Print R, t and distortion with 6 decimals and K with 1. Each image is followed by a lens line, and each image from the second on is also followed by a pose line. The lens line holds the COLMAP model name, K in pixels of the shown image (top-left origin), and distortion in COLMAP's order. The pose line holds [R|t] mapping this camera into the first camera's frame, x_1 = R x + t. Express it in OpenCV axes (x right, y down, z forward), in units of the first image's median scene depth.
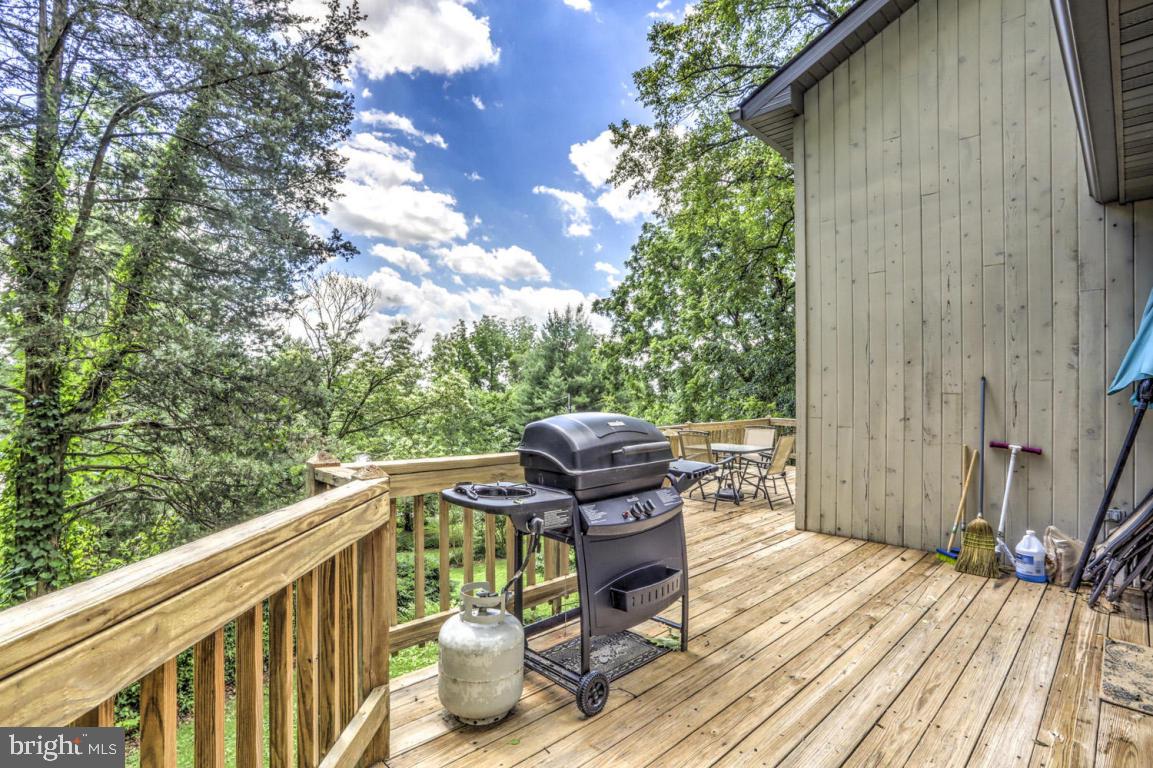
lens RADIAL K [[562.7, 0, 578.9], [0, 562.7, 387.9], [0, 0, 1]] dist [-0.075679, 0.032568]
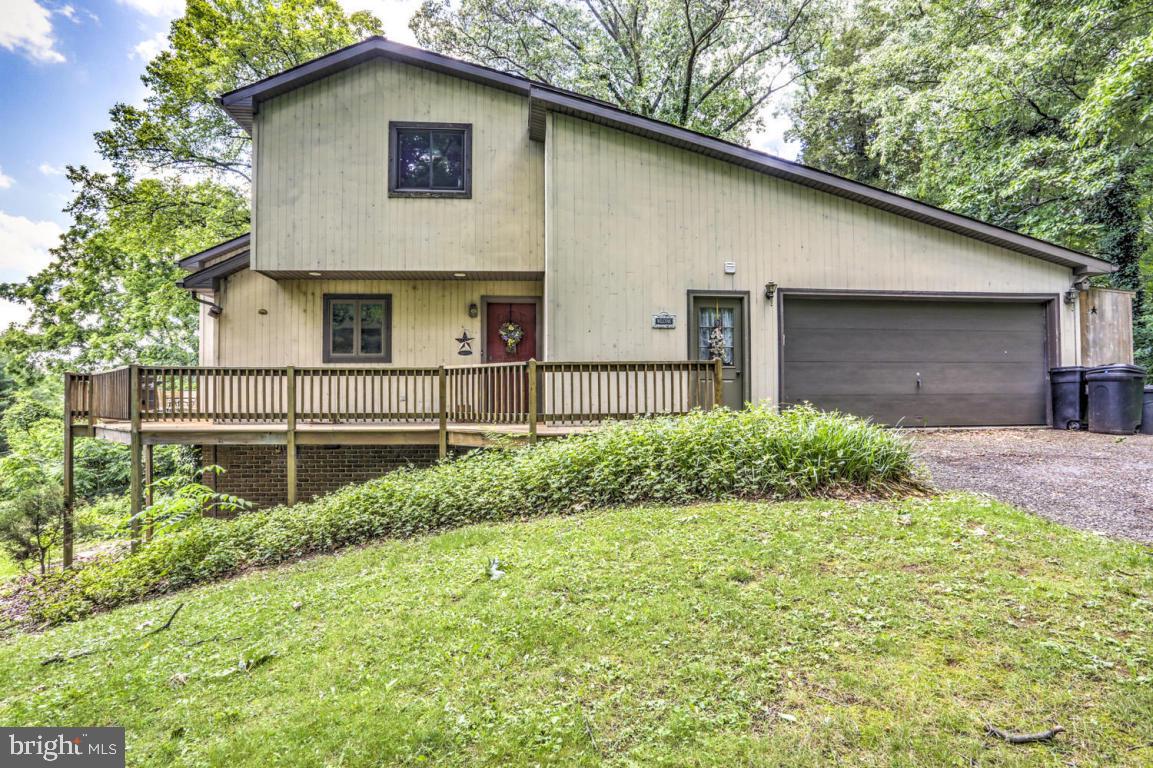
lens RADIAL K [[562.7, 0, 578.9], [0, 562.7, 387.9], [0, 0, 1]] dist [-0.075679, 0.032568]
pose [[0.625617, 0.007837, 0.780091, -0.066752], [-0.002118, 0.999963, -0.008348, 0.015178], [-0.780128, 0.003571, 0.625610, -0.268001]]
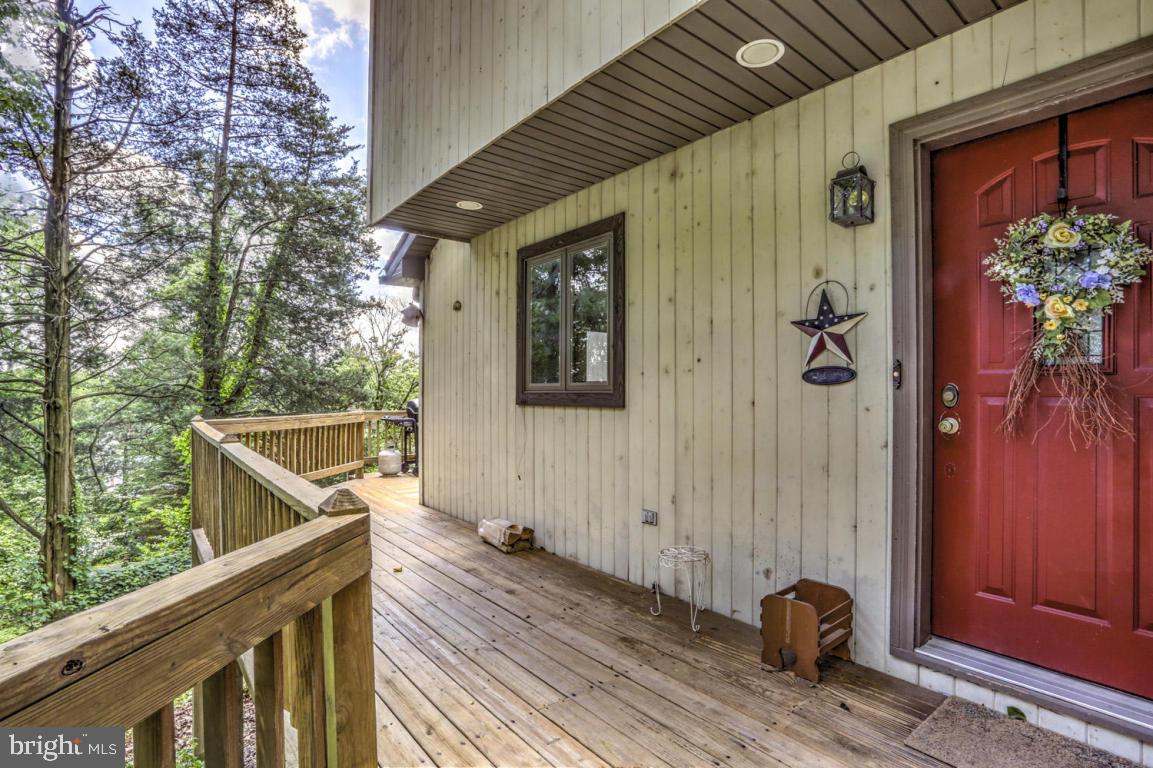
lens RADIAL K [[562.7, 0, 578.9], [0, 562.7, 387.9], [0, 0, 1]] dist [-0.075679, 0.032568]
pose [[0.995626, -0.000557, -0.093429, 0.074499], [0.000692, 0.999999, 0.001408, -0.001058], [0.093428, -0.001466, 0.995625, -0.136127]]
